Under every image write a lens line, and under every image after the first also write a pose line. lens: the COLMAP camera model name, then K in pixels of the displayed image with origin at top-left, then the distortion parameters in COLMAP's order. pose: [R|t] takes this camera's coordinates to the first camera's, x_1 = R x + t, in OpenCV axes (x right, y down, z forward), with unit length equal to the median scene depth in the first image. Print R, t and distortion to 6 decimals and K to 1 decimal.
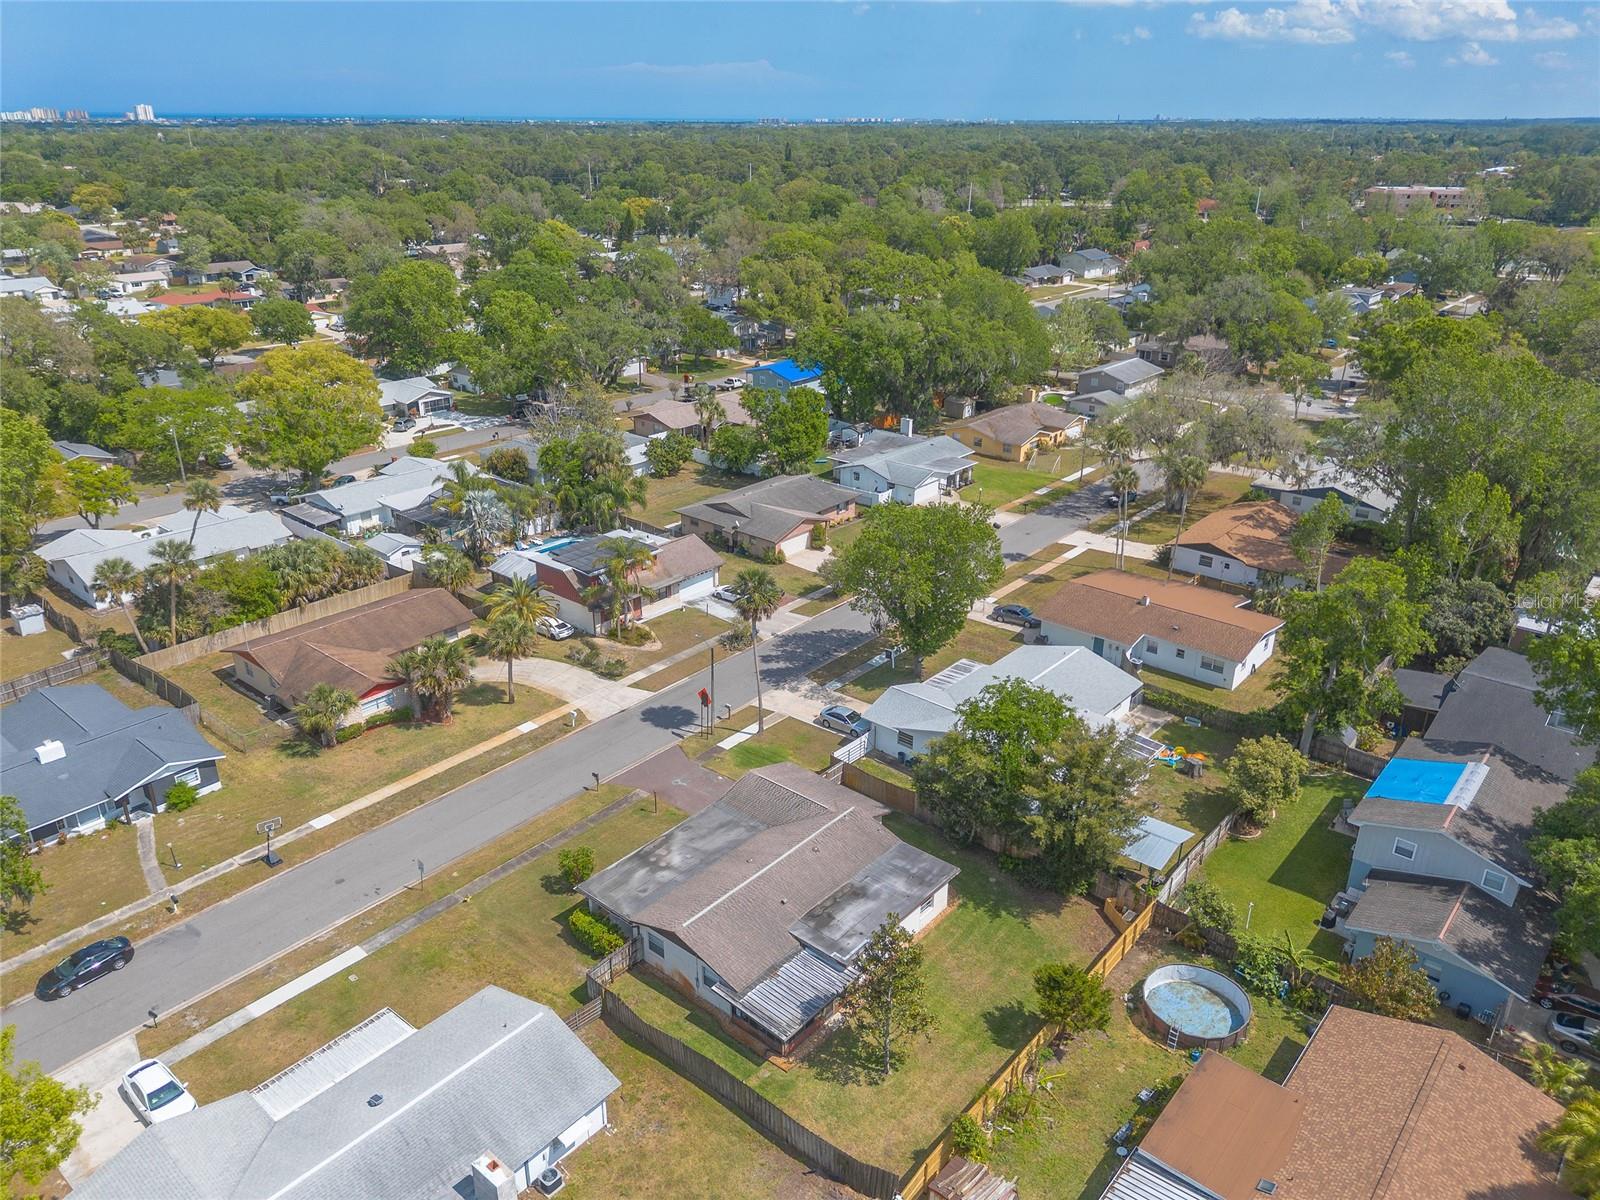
lens RADIAL K [[1112.6, 0, 805.0], [0, 1112.6, 642.9], [0, 0, 1]] dist [0.090388, -0.083472]
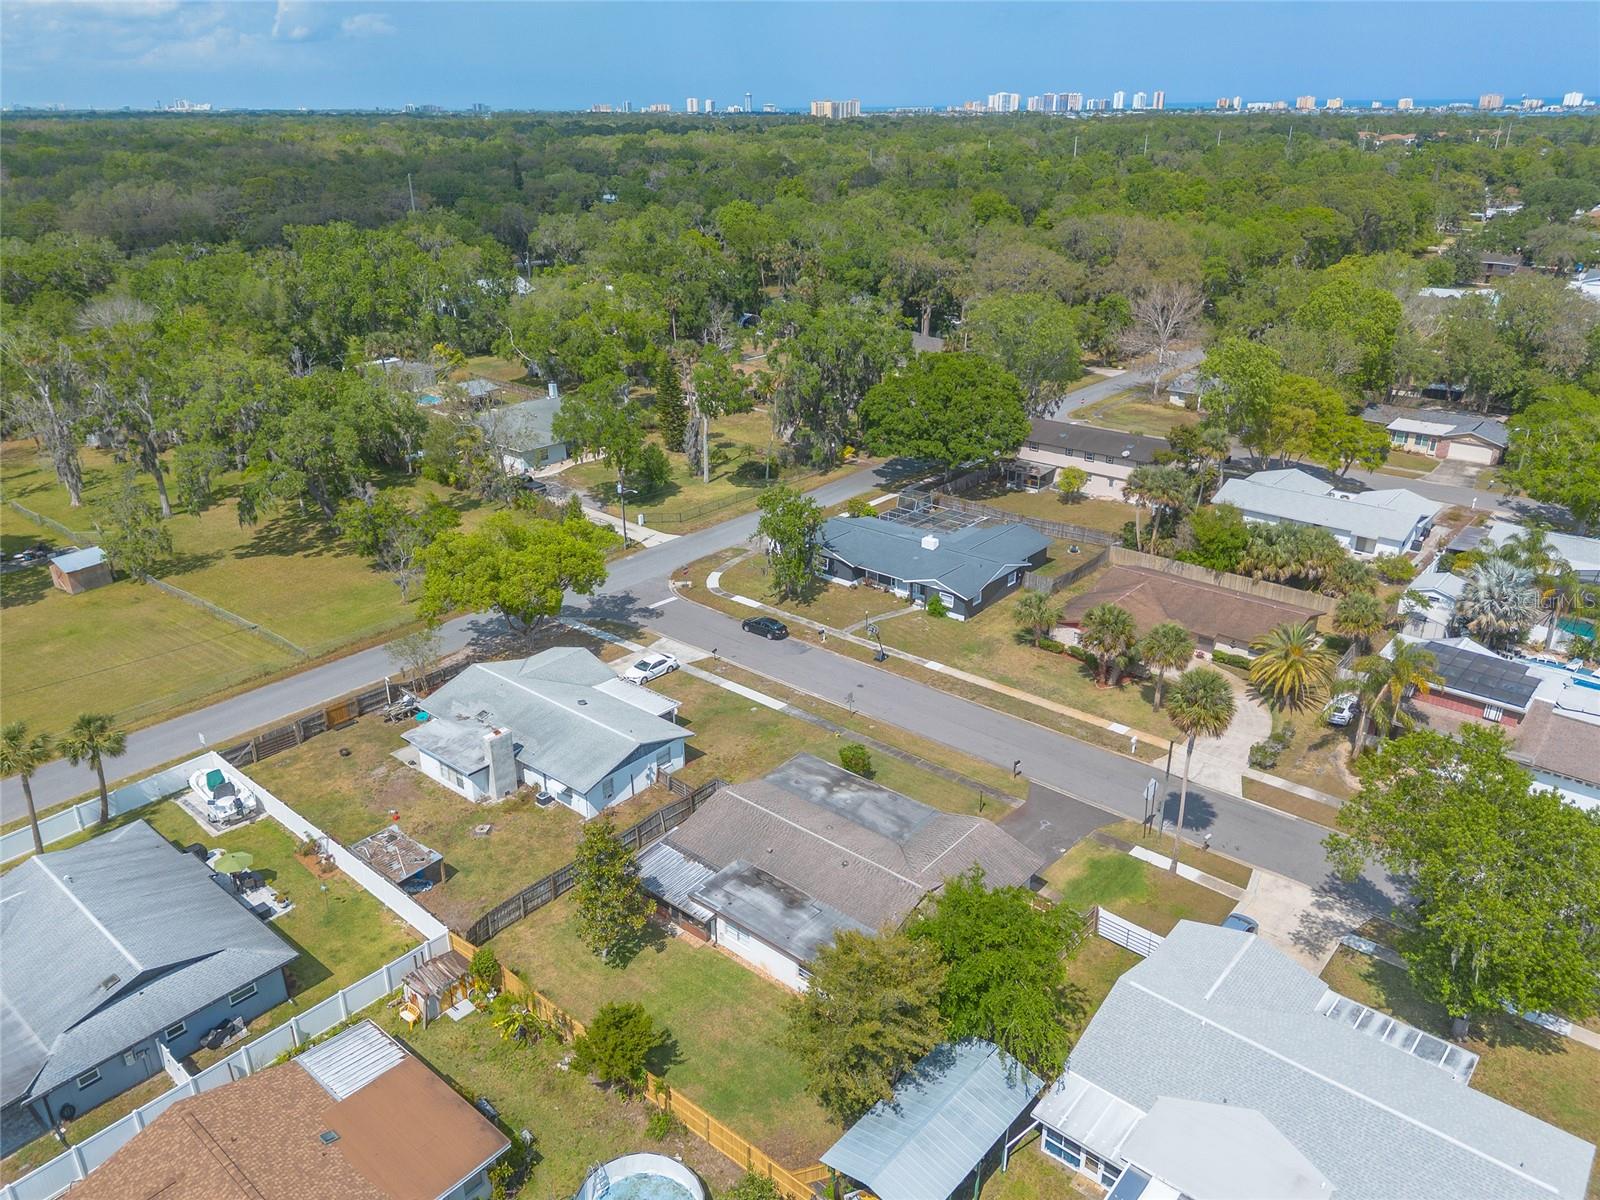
lens RADIAL K [[1157.0, 0, 800.5], [0, 1157.0, 626.0], [0, 0, 1]] dist [0.096591, -0.101448]
pose [[-0.006075, 0.407858, -0.913025, 0.617389], [-0.420379, 0.827402, 0.372407, -0.249717], [0.907328, 0.386079, 0.166428, 0.532370]]
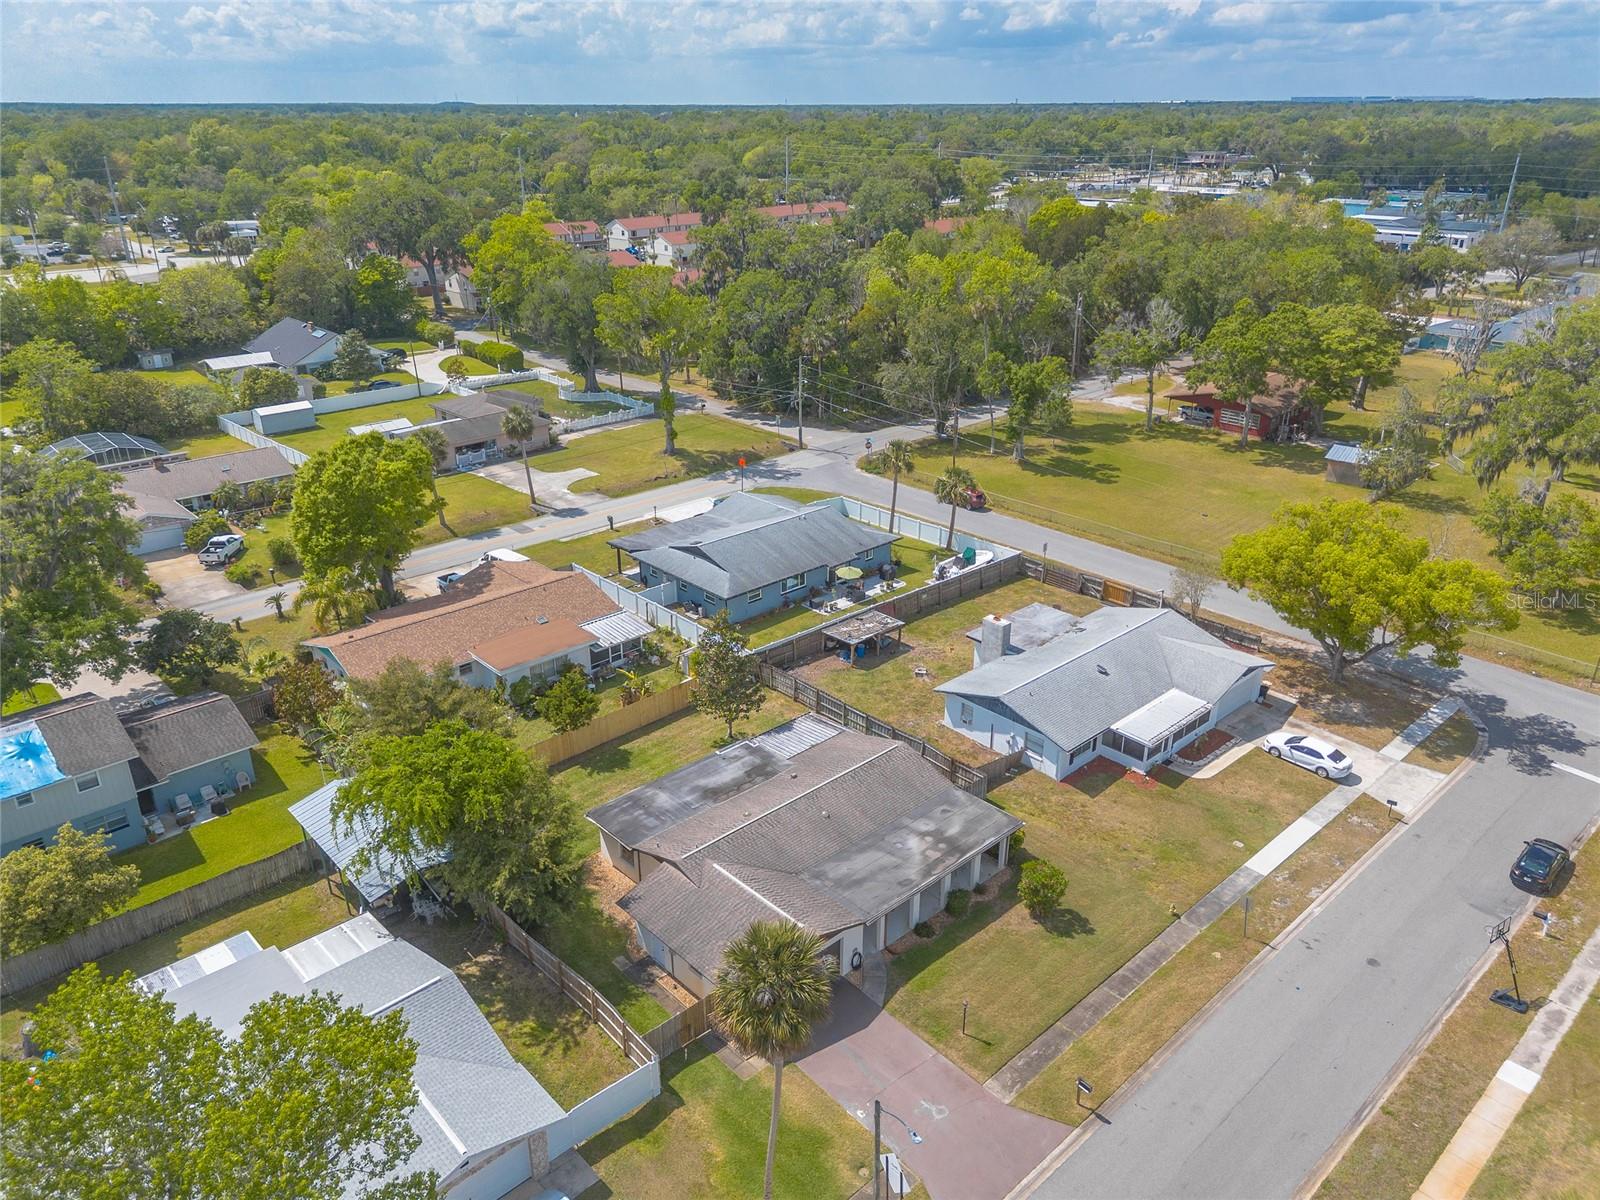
lens RADIAL K [[1112.7, 0, 780.6], [0, 1112.7, 633.1], [0, 0, 1]] dist [0.085040, -0.084563]
pose [[-0.990377, -0.058222, 0.125552, -0.083778], [0.059864, 0.637714, 0.767944, -0.405317], [-0.124778, 0.768070, -0.628092, 1.049826]]
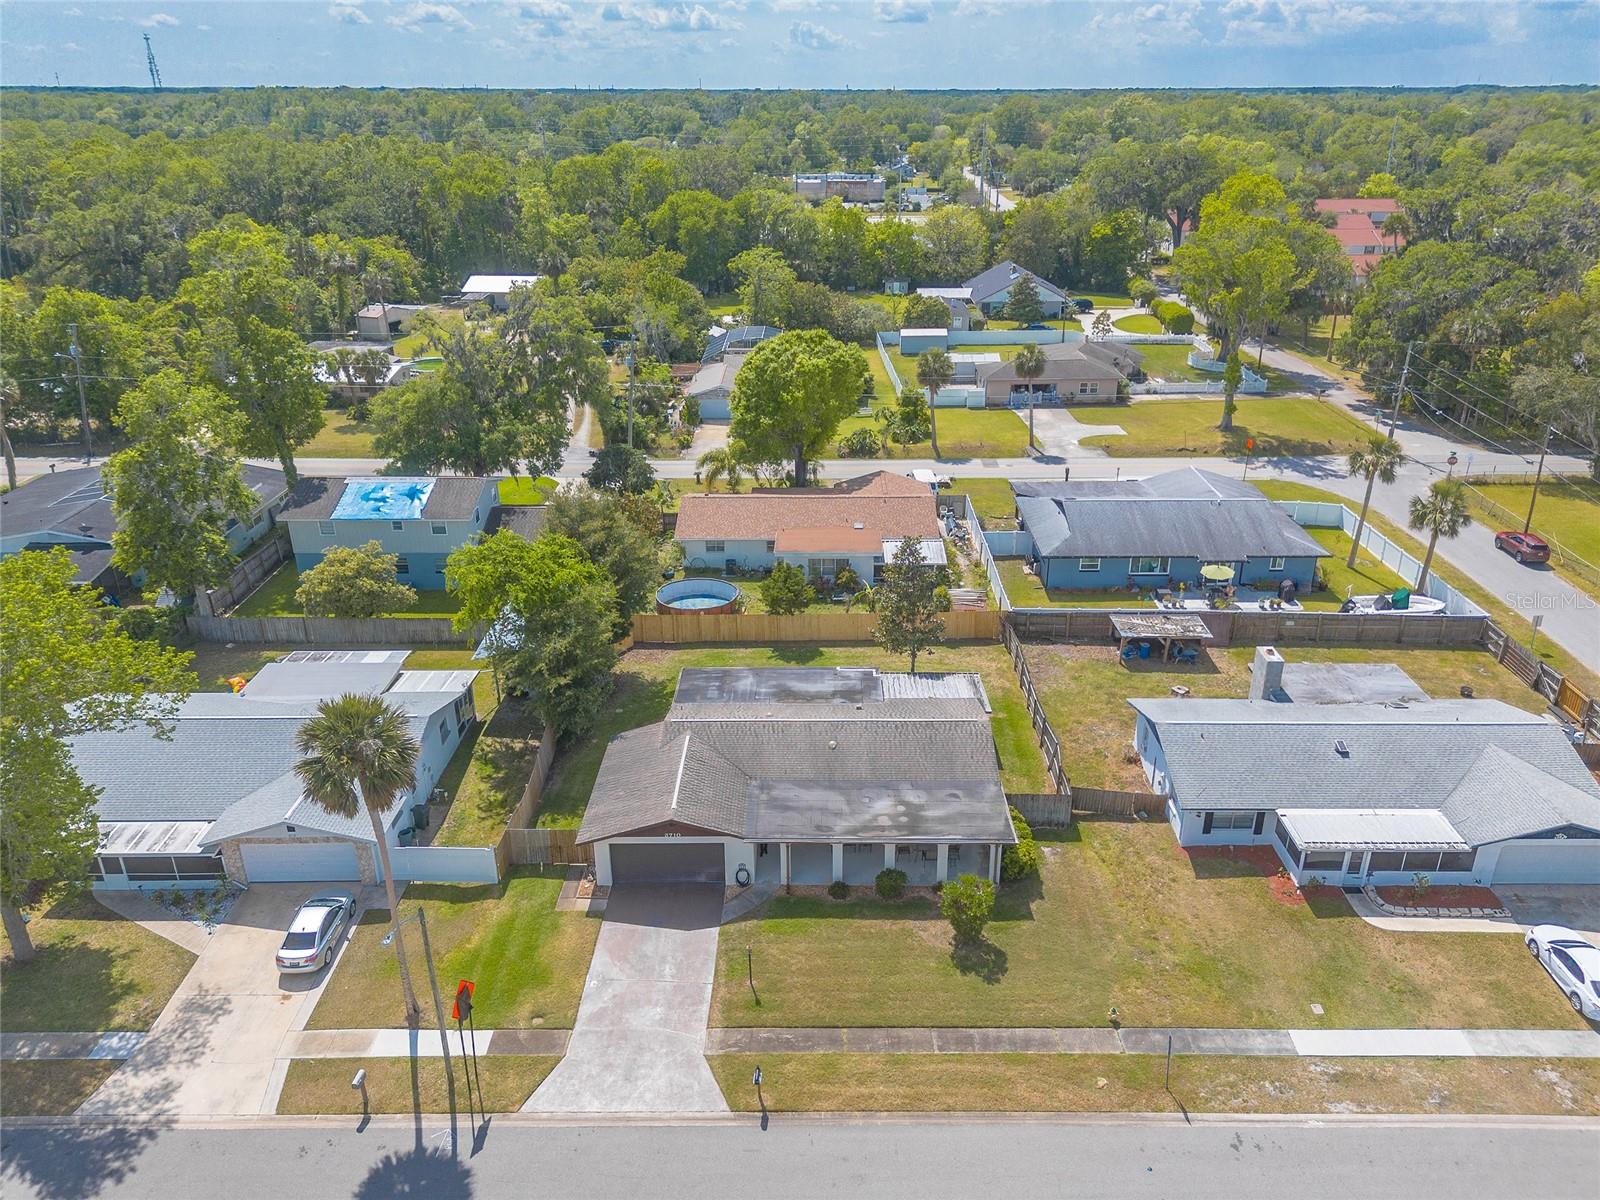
lens RADIAL K [[1133.3, 0, 817.1], [0, 1133.3, 603.6], [0, 0, 1]] dist [0.097345, -0.113579]
pose [[-0.640108, -0.317179, 0.699757, -0.427273], [0.326686, 0.711994, 0.621564, -0.286762], [-0.695369, 0.626468, -0.352135, 0.901851]]
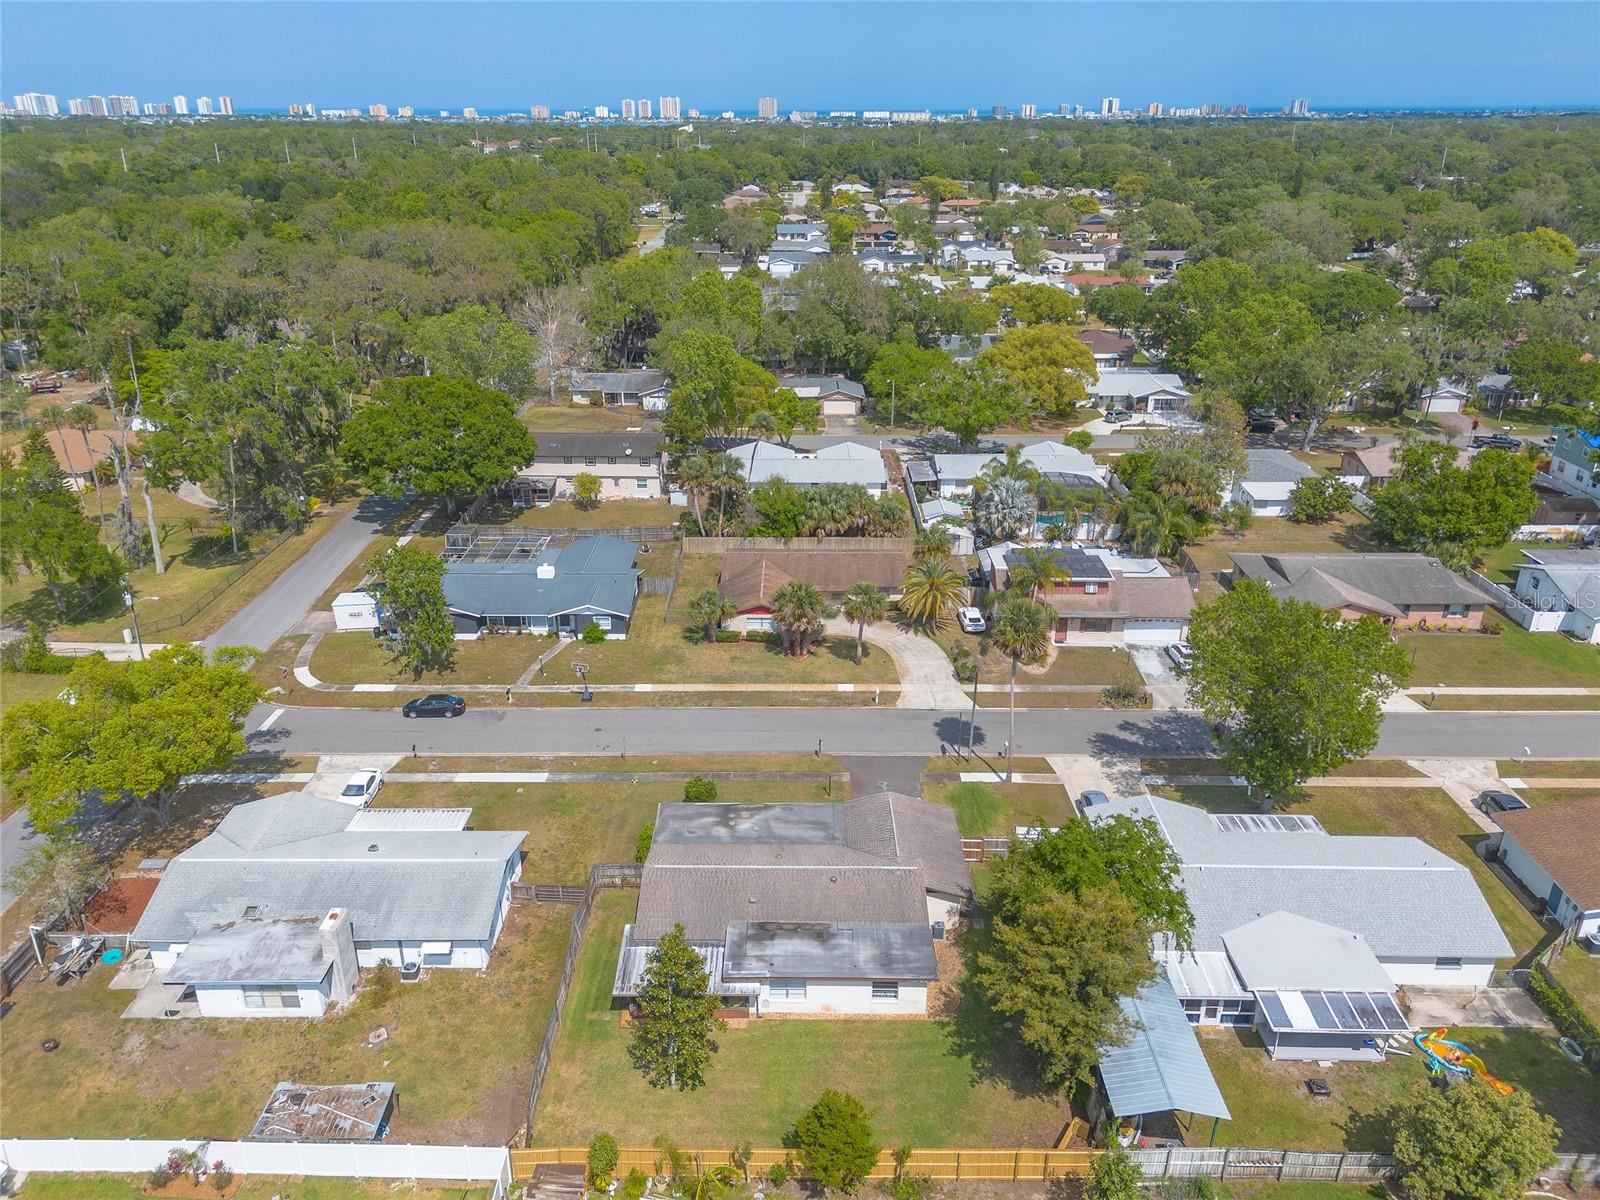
lens RADIAL K [[1157.0, 0, 800.5], [0, 1157.0, 626.0], [0, 0, 1]] dist [0.096591, -0.101448]
pose [[0.644318, 0.309763, -0.699215, 0.452111], [-0.324979, 0.938540, 0.116324, -0.088989], [0.692274, 0.152280, 0.705385, 0.188427]]
